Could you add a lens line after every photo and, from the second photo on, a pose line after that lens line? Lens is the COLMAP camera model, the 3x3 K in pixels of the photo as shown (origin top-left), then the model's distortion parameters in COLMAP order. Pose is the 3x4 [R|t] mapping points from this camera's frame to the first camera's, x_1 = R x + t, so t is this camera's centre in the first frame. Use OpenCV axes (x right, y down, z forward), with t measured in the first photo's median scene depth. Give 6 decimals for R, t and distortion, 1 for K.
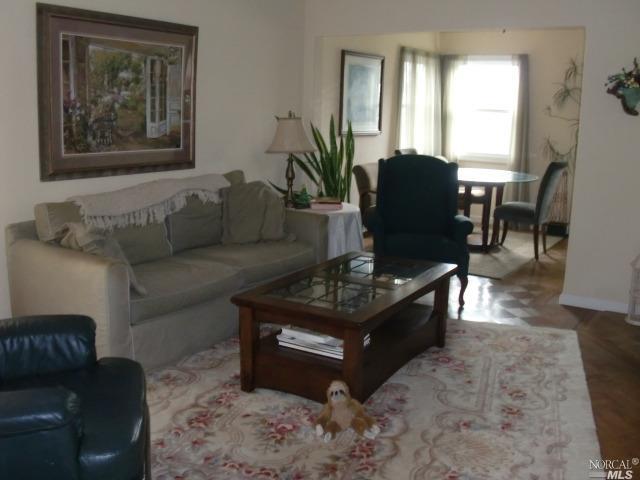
lens RADIAL K [[675.2, 0, 317.1], [0, 675.2, 247.5], [0, 0, 1]] dist [-0.194735, 0.180231]
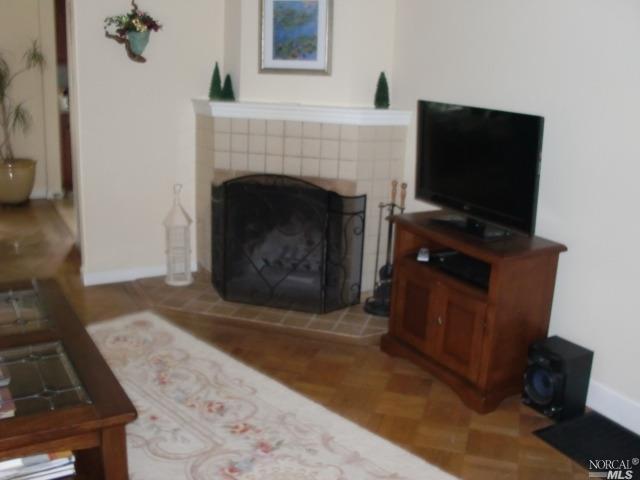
lens RADIAL K [[675.2, 0, 317.1], [0, 675.2, 247.5], [0, 0, 1]] dist [-0.194735, 0.180231]
pose [[0.466171, -0.248690, 0.849022, -0.294535], [0.156188, 0.967739, 0.197706, -0.118611], [-0.870798, 0.040442, 0.489974, 0.425450]]
